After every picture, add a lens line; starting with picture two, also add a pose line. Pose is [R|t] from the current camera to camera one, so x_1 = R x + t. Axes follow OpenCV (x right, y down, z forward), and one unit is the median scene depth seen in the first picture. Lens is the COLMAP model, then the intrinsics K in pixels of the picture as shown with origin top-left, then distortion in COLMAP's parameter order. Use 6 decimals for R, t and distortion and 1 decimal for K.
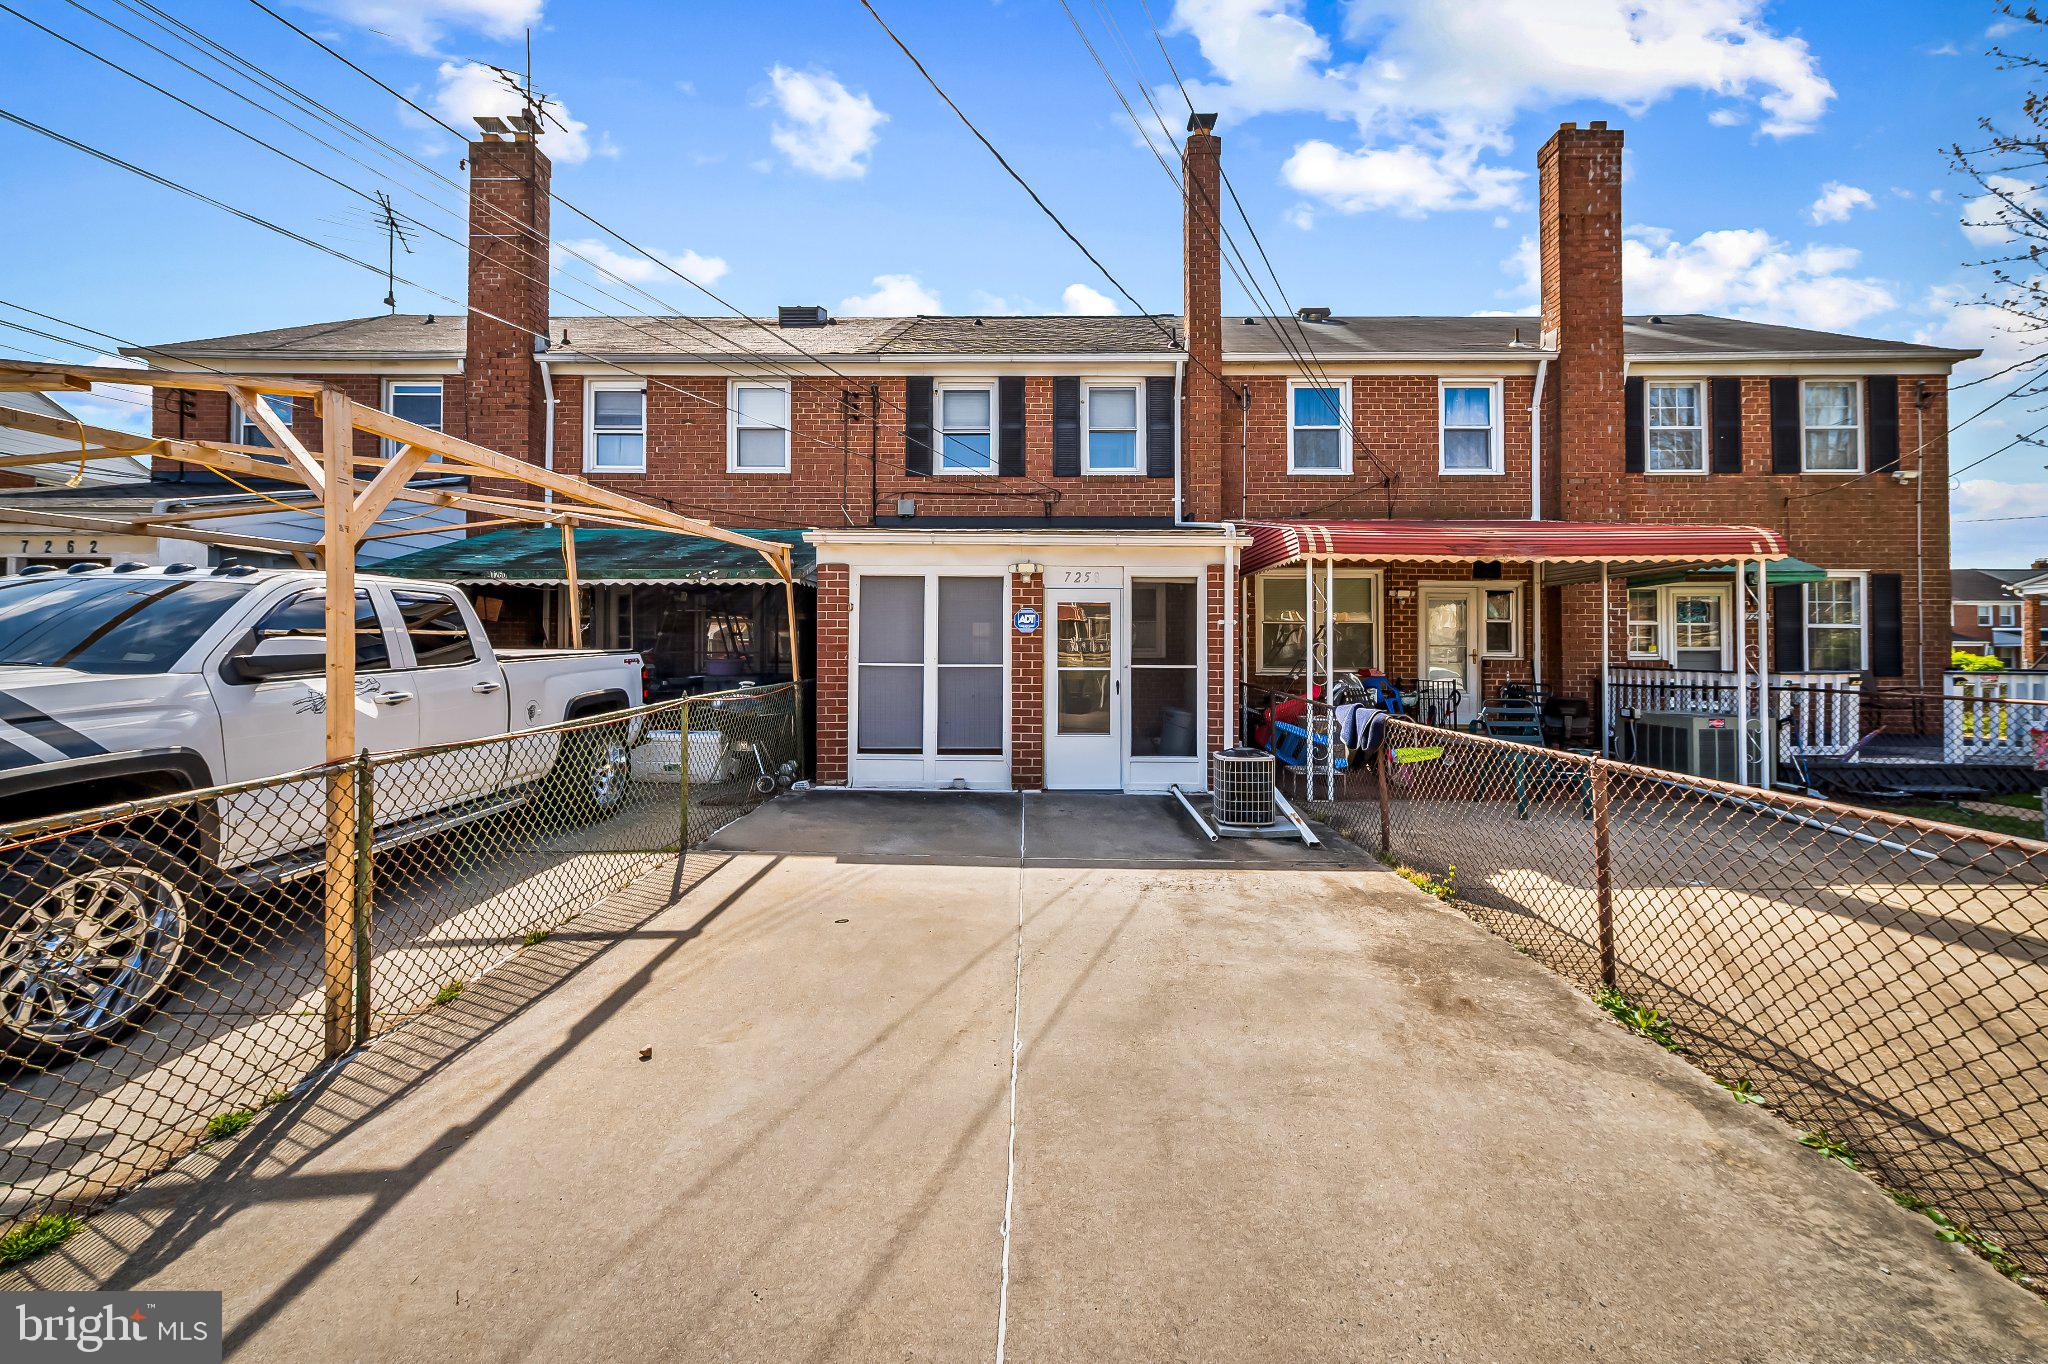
lens RADIAL K [[815.1, 0, 1033.9], [0, 815.1, 654.0], [0, 0, 1]] dist [0.008540, -0.000192]
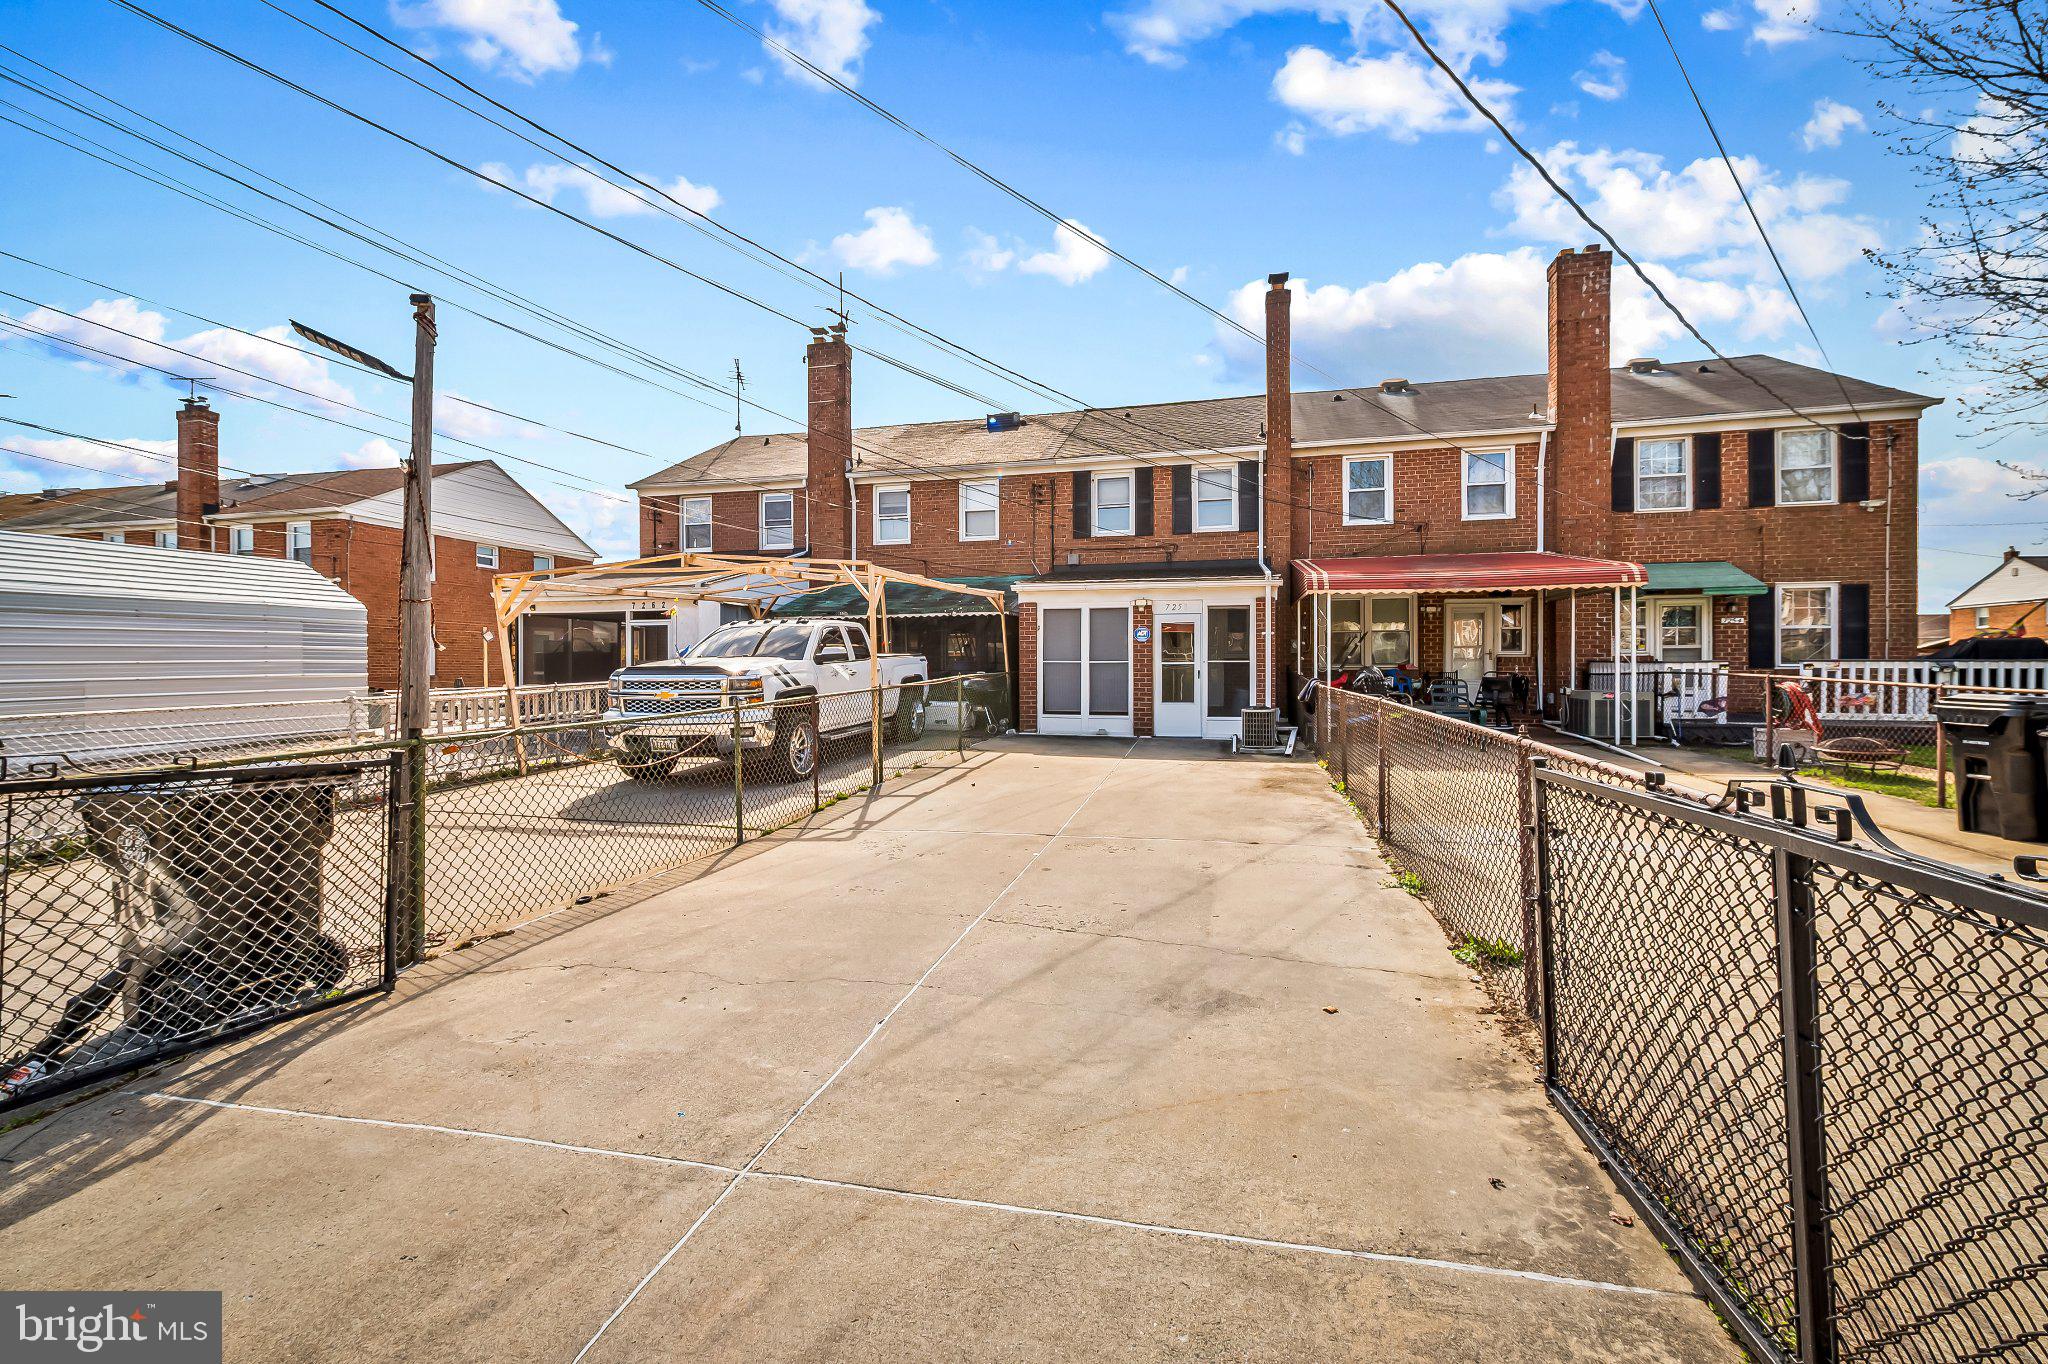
lens RADIAL K [[817.5, 0, 1032.3], [0, 817.5, 659.1], [0, 0, 1]] dist [0.005606, -0.000106]
pose [[0.974413, -0.009567, -0.224561, 0.106487], [0.008159, 0.999941, -0.007200, 0.014446], [0.224617, 0.005184, 0.974433, -0.485875]]
